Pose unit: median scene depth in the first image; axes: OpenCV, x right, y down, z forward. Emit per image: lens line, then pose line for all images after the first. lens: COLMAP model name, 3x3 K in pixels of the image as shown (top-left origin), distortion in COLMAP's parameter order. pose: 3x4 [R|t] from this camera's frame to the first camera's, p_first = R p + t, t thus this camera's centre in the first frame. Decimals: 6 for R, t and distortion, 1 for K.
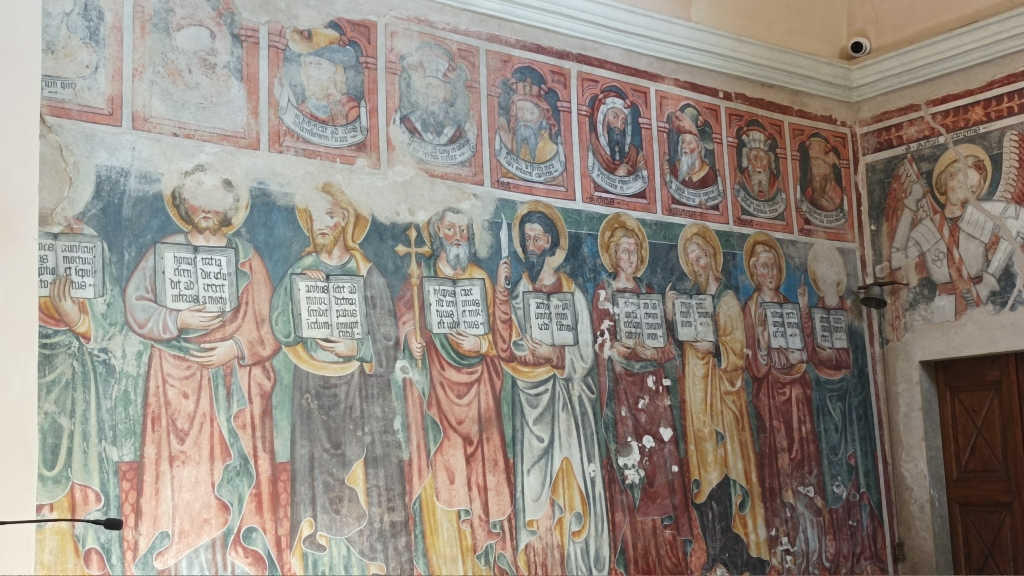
lens RADIAL K [[1260.4, 0, 518.3], [0, 1260.4, 286.9], [0, 0, 1]] dist [0.057902, 0.000000]
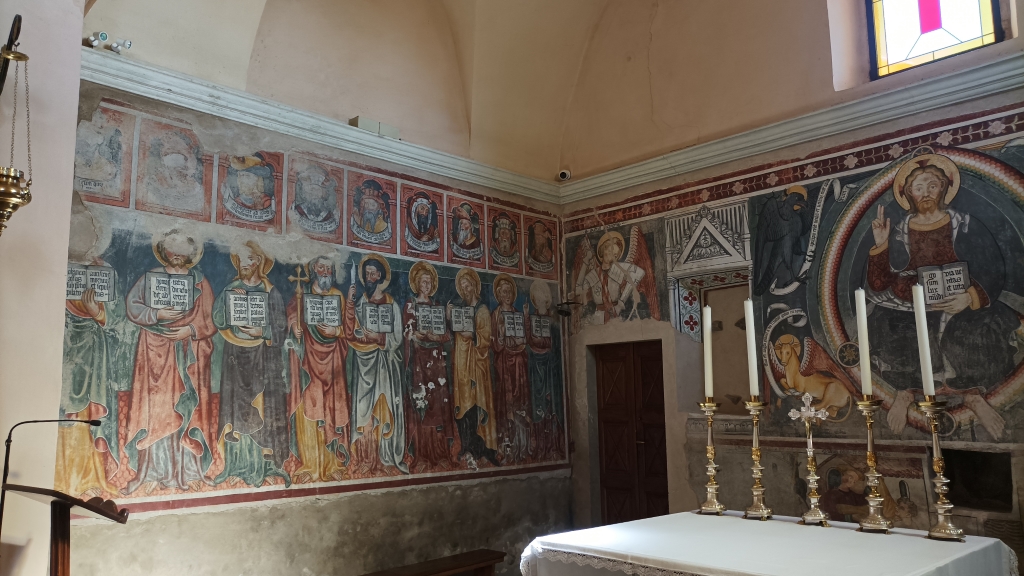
lens RADIAL K [[756.9, 0, 512.8], [0, 756.9, 289.3], [0, 0, 1]] dist [0.022781, -0.014194]
pose [[0.992288, 0.038087, 0.117954, 0.087106], [-0.038199, 0.999269, -0.001312, -0.022077], [-0.117918, -0.003204, 0.993018, -0.120558]]
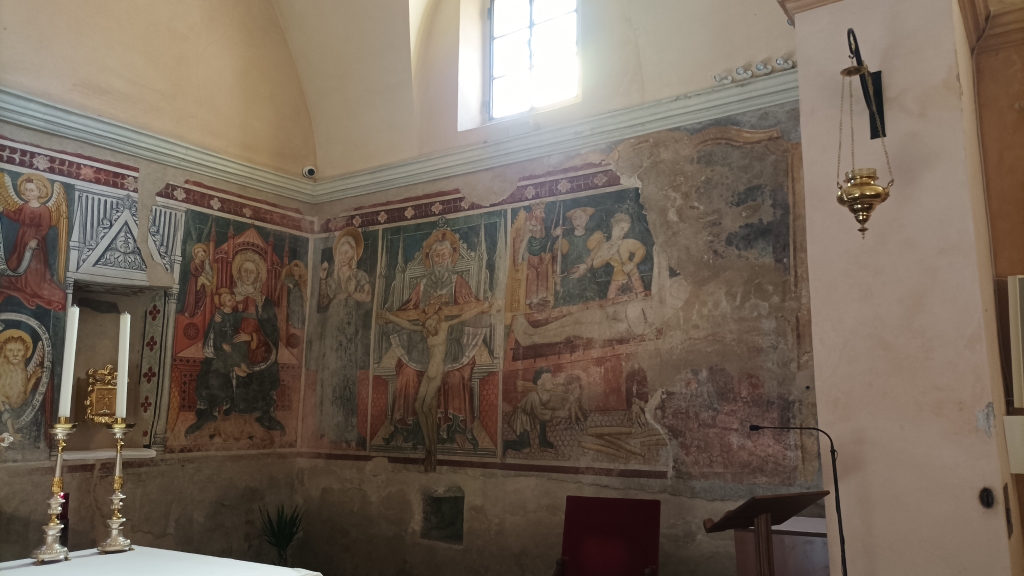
lens RADIAL K [[771.3, 0, 520.7], [0, 771.3, 280.8], [0, 0, 1]] dist [0.041357, -0.023667]
pose [[-0.296102, 0.192930, 0.935469, -0.245934], [-0.131583, 0.961811, -0.240012, 0.045968], [-0.946049, -0.194160, -0.259407, 0.286105]]
